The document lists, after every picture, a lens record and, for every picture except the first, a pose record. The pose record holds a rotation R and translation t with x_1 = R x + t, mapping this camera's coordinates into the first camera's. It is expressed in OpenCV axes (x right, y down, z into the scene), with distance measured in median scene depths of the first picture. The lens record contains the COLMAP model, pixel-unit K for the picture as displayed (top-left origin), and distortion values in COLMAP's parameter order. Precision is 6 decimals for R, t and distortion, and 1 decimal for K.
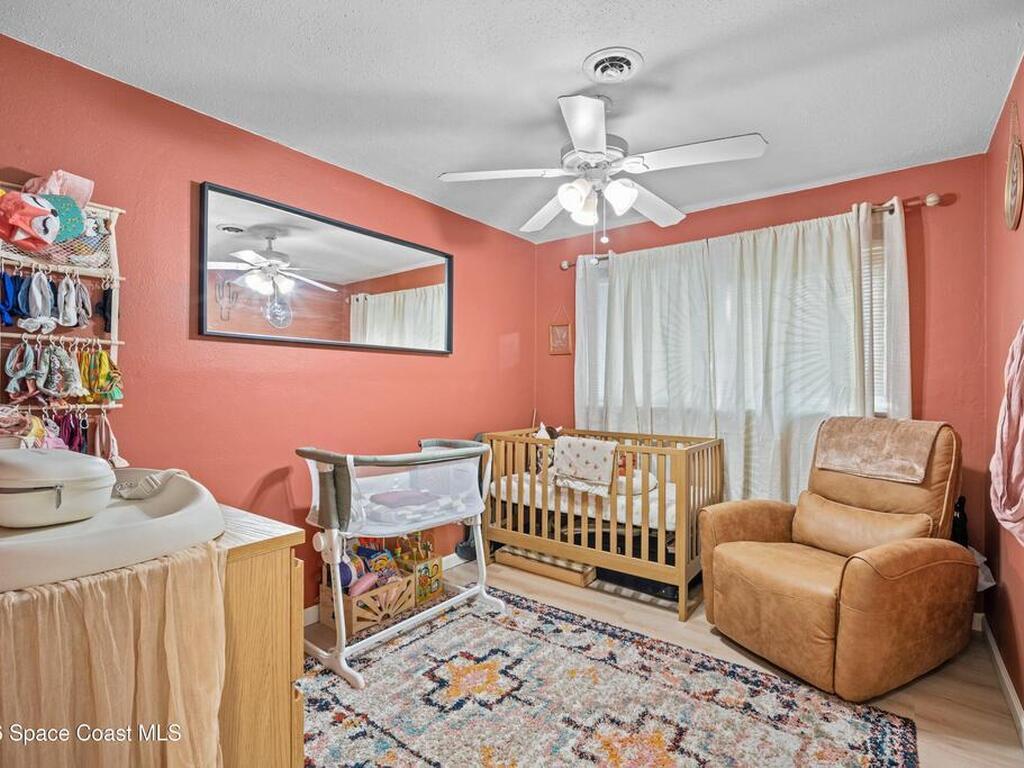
lens RADIAL K [[506.1, 0, 512.0], [0, 506.1, 384.0], [0, 0, 1]] dist [-0.007522, 0.001065]
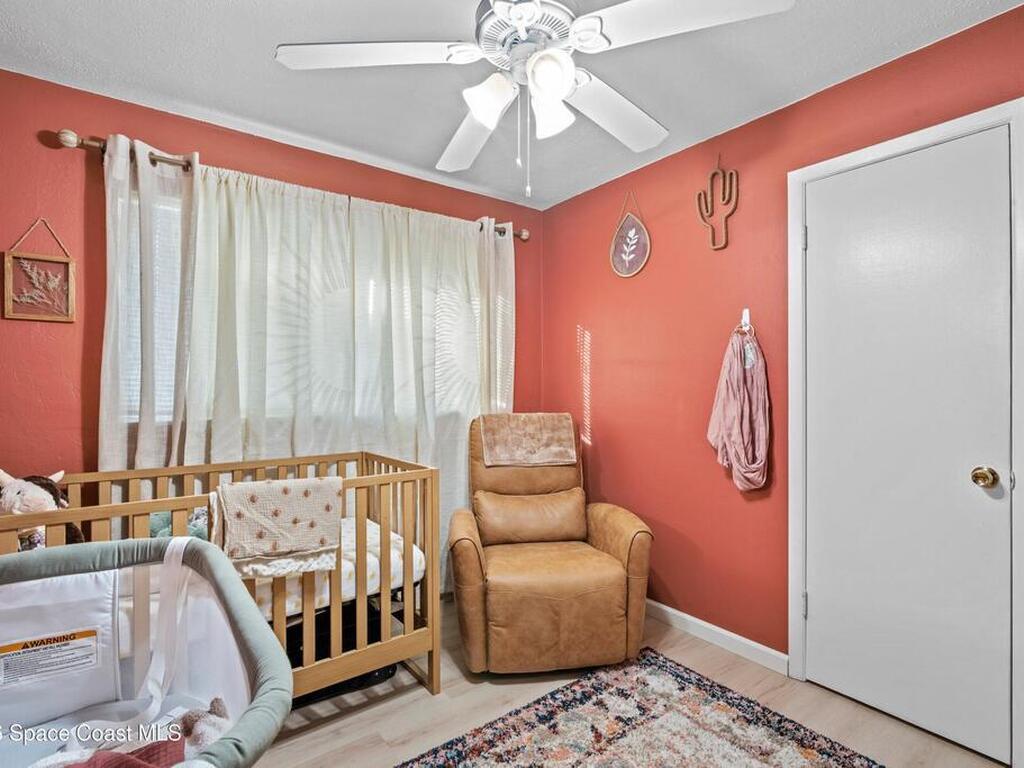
lens RADIAL K [[506.1, 0, 512.0], [0, 506.1, 384.0], [0, 0, 1]] dist [-0.007522, 0.001065]
pose [[0.268844, 0.000566, 0.963183, -0.398379], [-0.001754, 0.999998, -0.000098, 0.000843], [-0.963182, -0.001663, 0.268845, 0.734437]]
